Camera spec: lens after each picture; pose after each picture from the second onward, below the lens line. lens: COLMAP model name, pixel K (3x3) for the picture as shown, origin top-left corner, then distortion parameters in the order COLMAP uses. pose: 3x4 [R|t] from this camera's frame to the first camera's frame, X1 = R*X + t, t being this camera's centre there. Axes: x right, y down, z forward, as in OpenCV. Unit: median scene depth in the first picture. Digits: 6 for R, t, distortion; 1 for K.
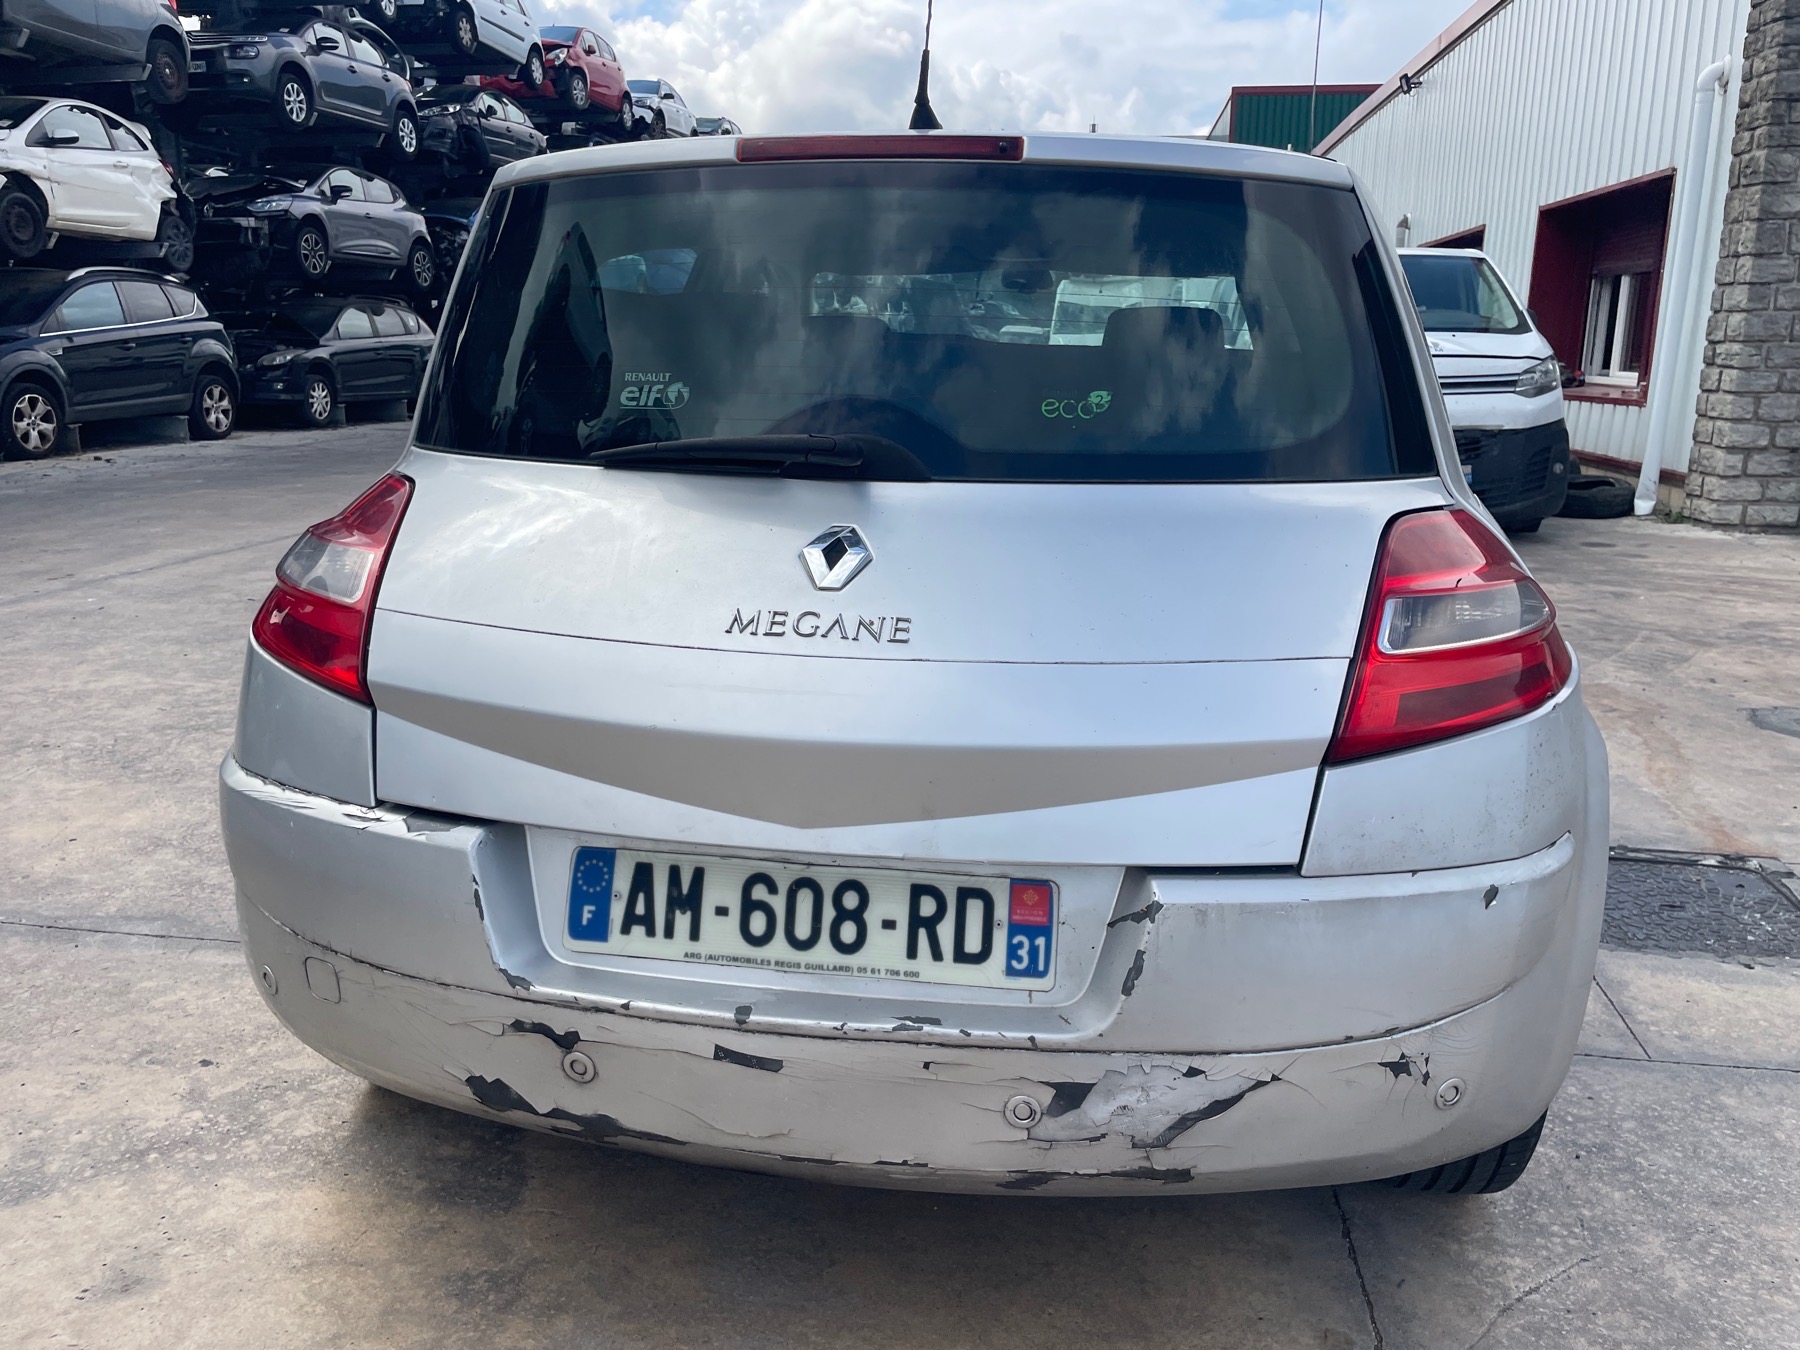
lens RADIAL K [[1364.3, 0, 913.5], [0, 1364.3, 680.4], [0, 0, 1]] dist [0.073666, -0.096715]
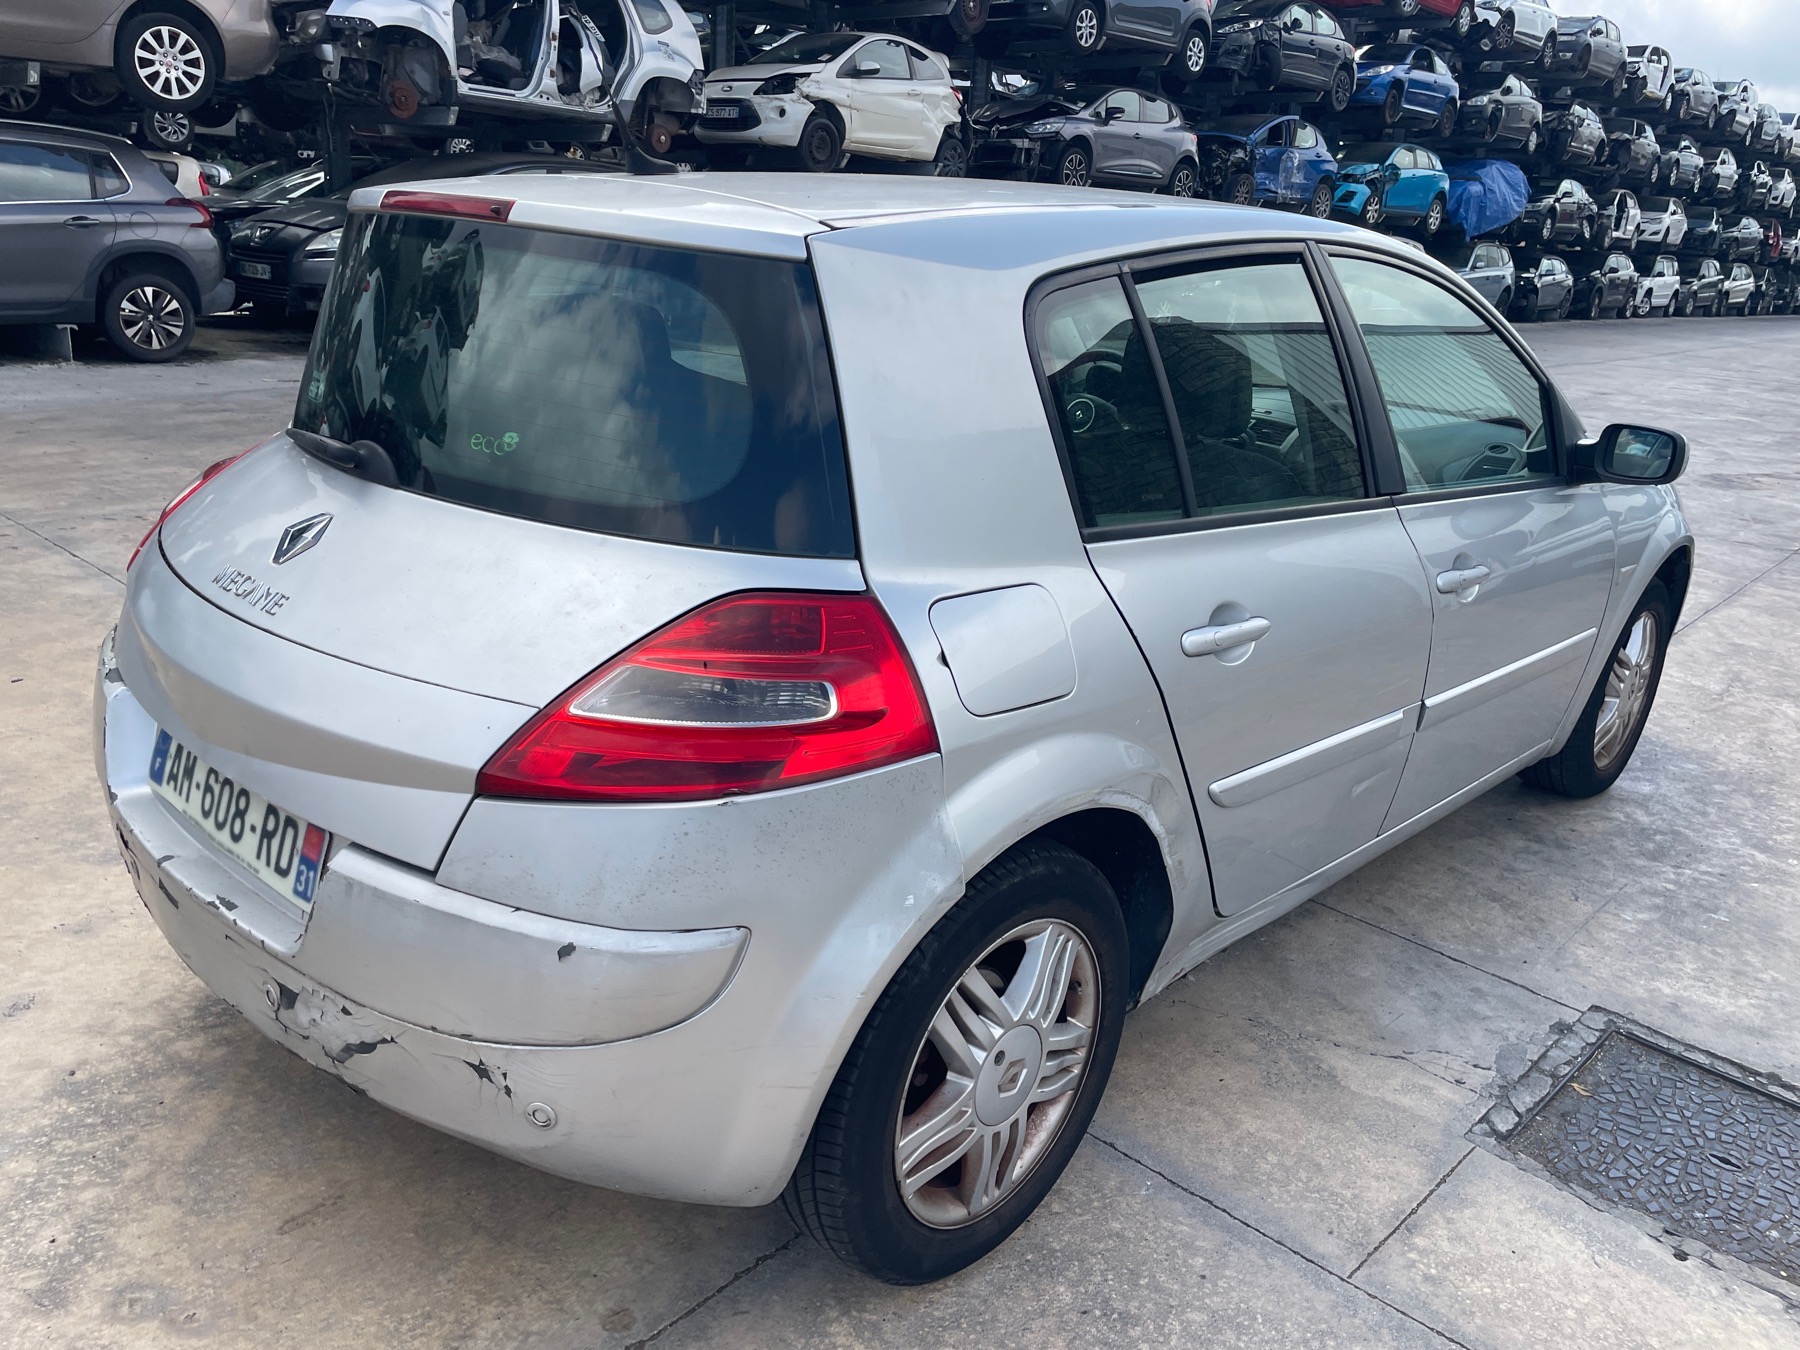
lens RADIAL K [[1364.3, 0, 900.6], [0, 1364.3, 684.6], [0, 0, 1]] dist [0.073666, -0.096715]
pose [[0.823283, 0.218653, -0.523828, 0.189741], [-0.184838, 0.975802, 0.116810, -0.036428], [0.536693, 0.000656, 0.843777, 0.038963]]
